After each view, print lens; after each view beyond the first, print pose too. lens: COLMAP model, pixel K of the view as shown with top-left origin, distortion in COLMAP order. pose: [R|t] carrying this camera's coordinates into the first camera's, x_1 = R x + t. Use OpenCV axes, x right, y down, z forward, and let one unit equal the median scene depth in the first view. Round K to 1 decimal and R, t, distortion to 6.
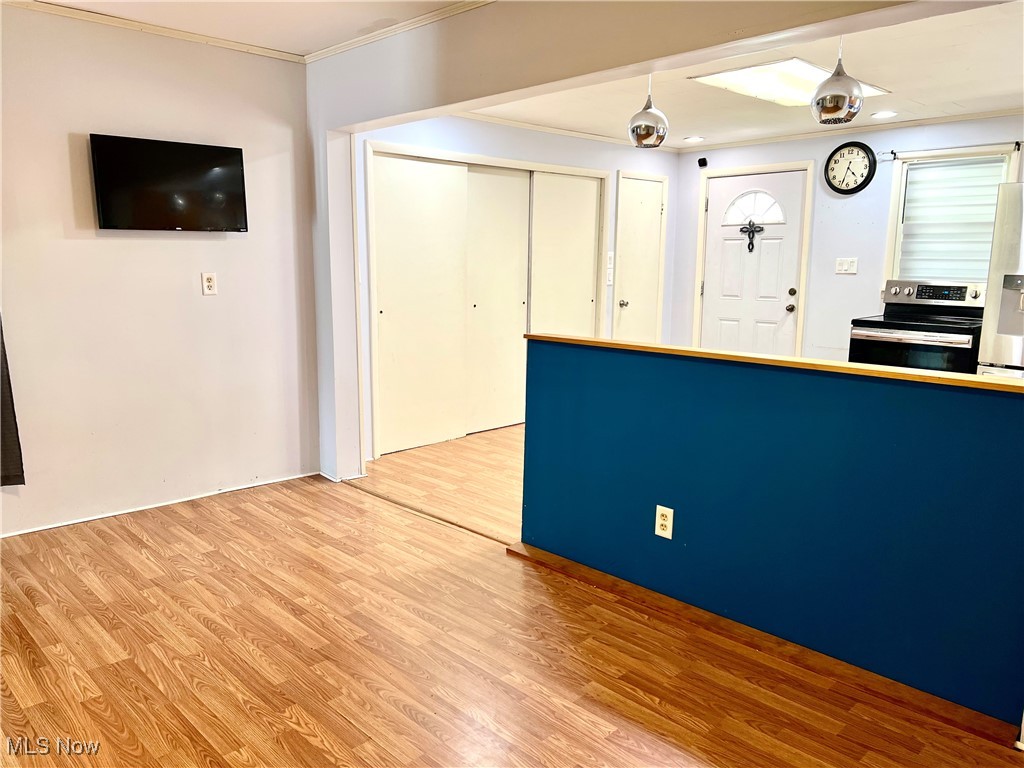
lens RADIAL K [[763.6, 0, 507.0], [0, 763.6, 379.1], [0, 0, 1]] dist [0.076712, -0.086845]
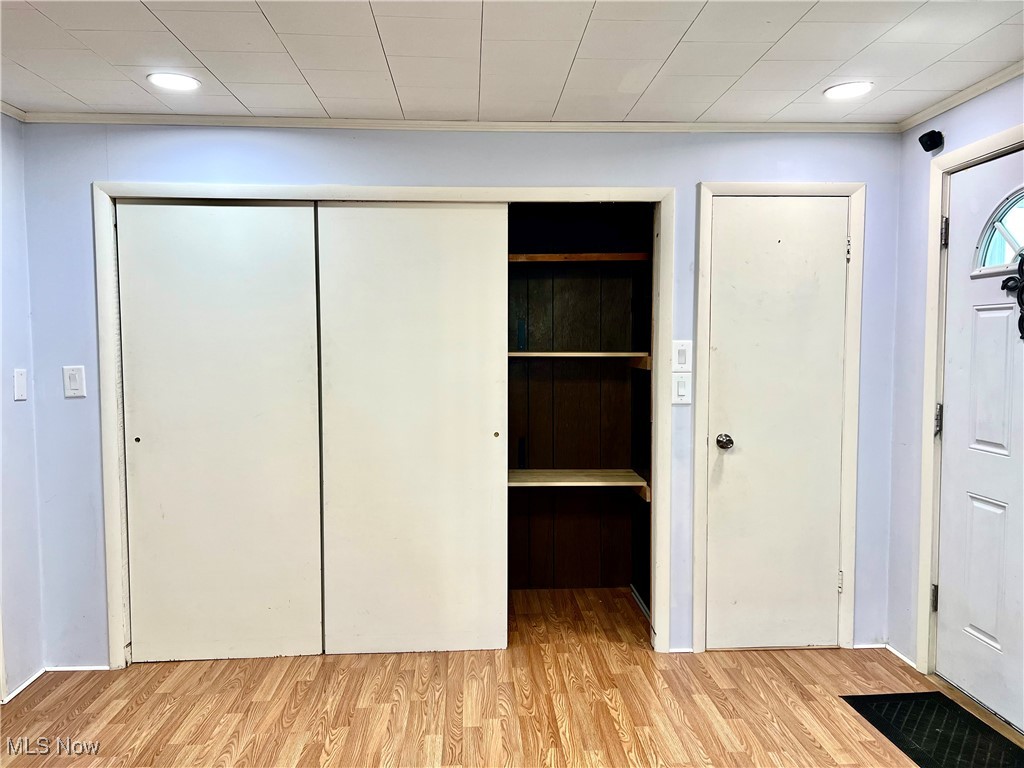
lens RADIAL K [[763.6, 0, 528.8], [0, 763.6, 381.4], [0, 0, 1]] dist [0.076712, -0.086845]
pose [[0.760797, 0.030161, -0.648289, 0.371117], [-0.092105, 0.993826, -0.061853, -0.092703], [0.642421, 0.106768, 0.758878, 0.519685]]
